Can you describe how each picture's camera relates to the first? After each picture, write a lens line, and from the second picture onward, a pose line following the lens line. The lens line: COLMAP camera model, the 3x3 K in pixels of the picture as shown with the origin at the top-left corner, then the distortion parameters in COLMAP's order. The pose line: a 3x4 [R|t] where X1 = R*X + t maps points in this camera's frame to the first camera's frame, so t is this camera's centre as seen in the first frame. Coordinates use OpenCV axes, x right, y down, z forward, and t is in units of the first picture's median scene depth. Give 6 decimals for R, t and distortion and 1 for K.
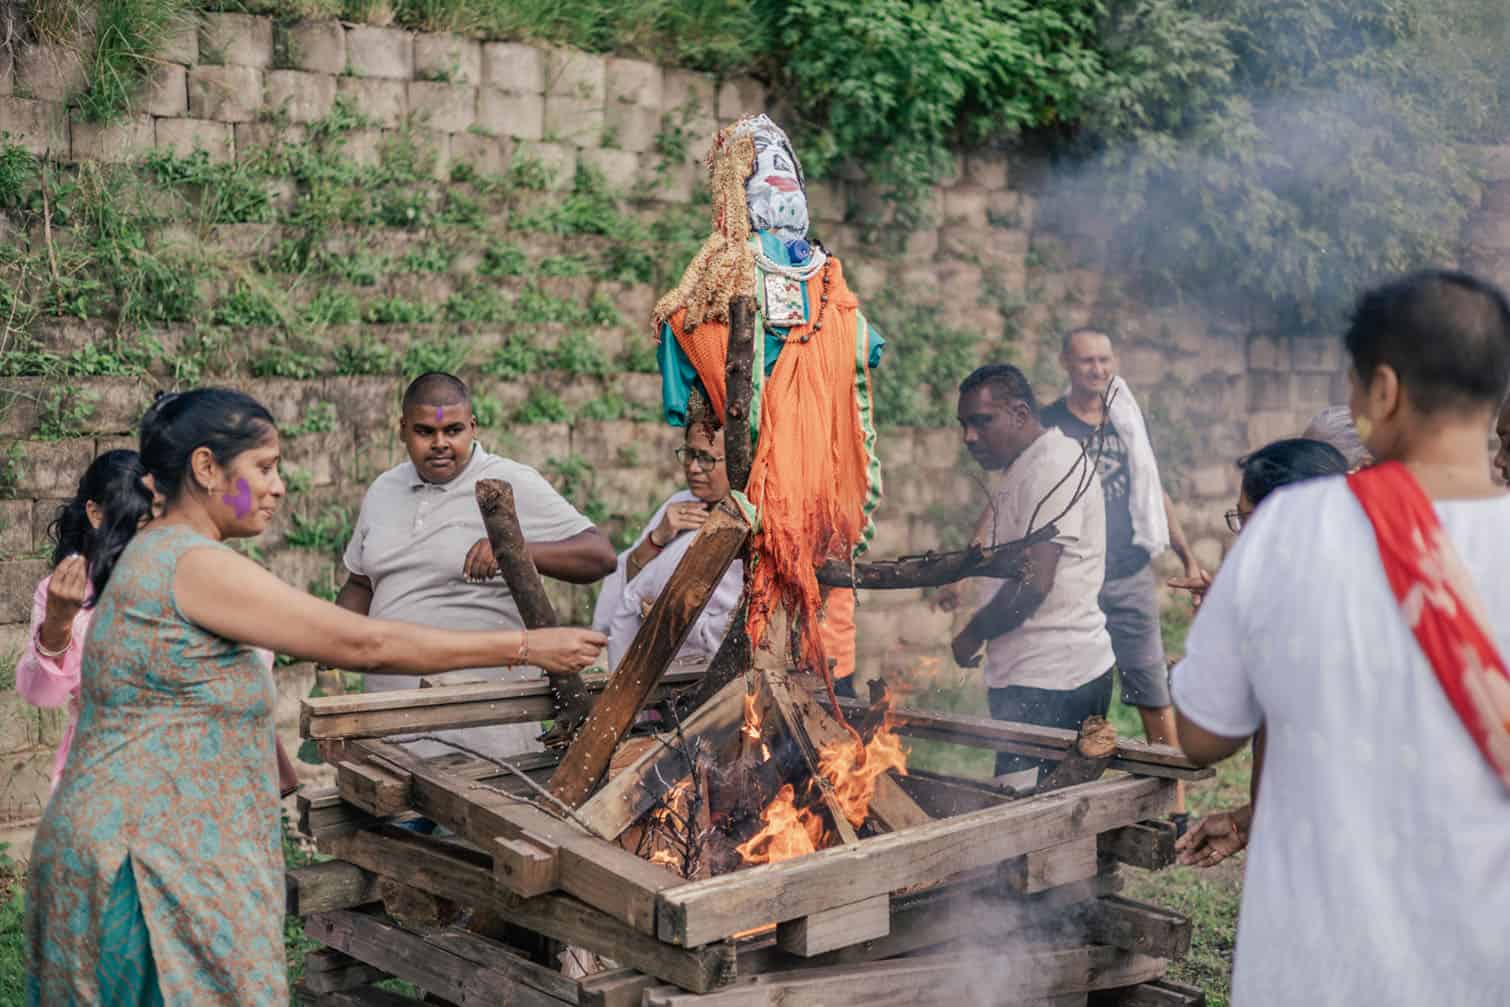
lens RADIAL K [[2102.4, 0, 755.0], [0, 2102.4, 504.3], [0, 0, 1]] dist [0.161267, 0.000000]
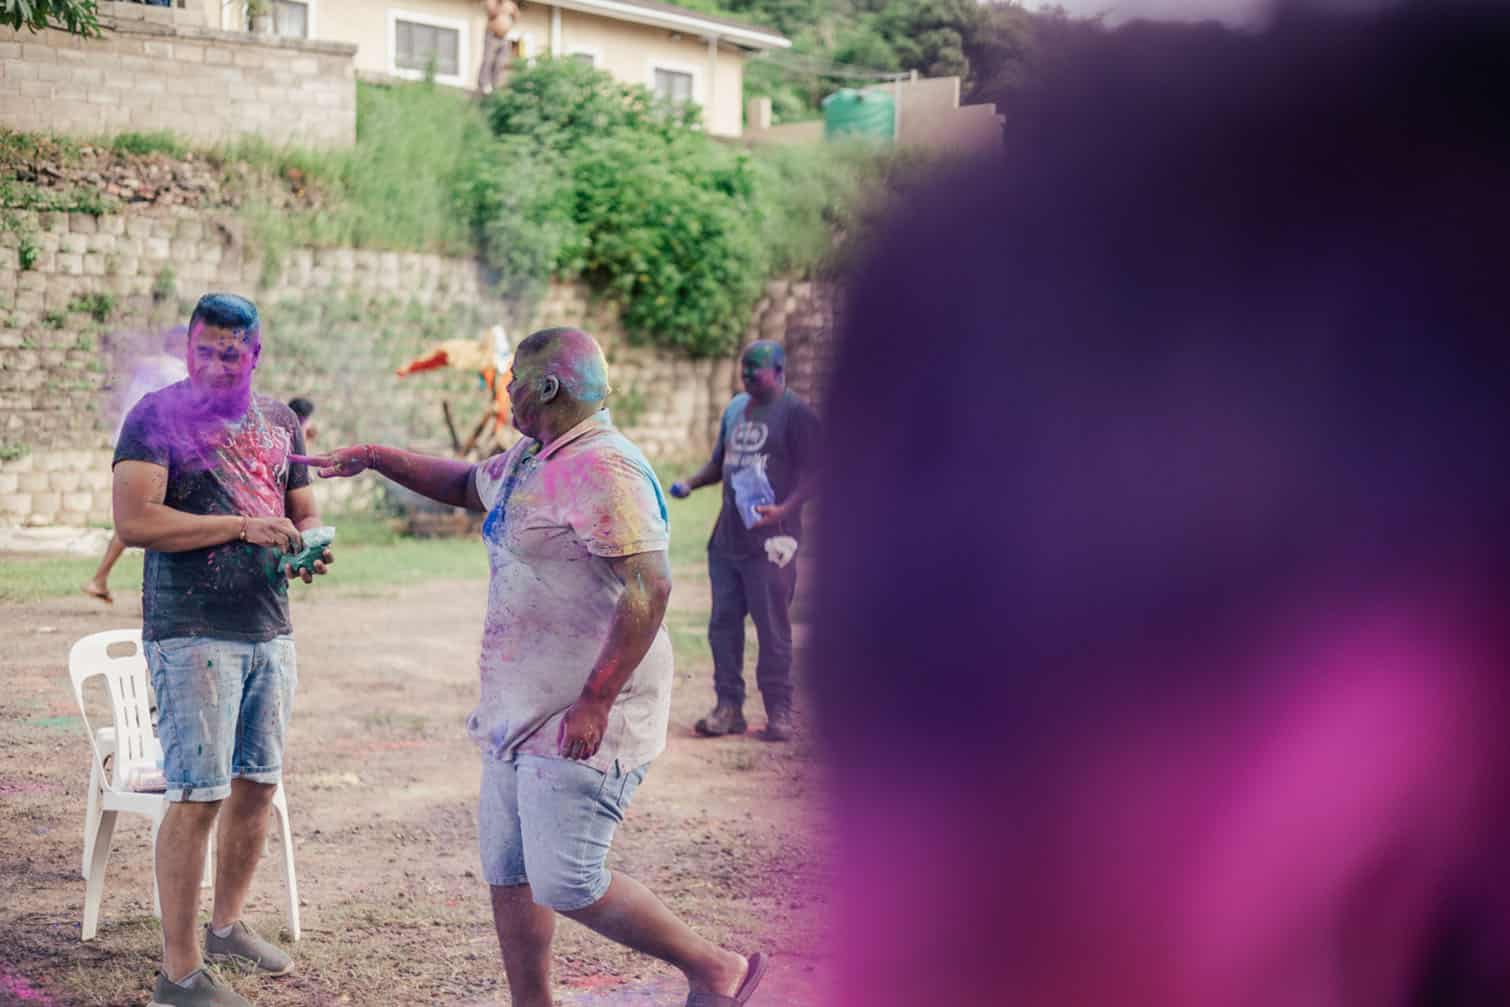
lens RADIAL K [[2102.4, 0, 754.1], [0, 2102.4, 502.9], [0, 0, 1]] dist [0.161267, 0.000000]
pose [[0.987681, 0.027483, 0.154049, -0.061805], [-0.031494, 0.999224, 0.023661, 0.033104], [-0.153279, -0.028221, 0.987780, -1.917444]]
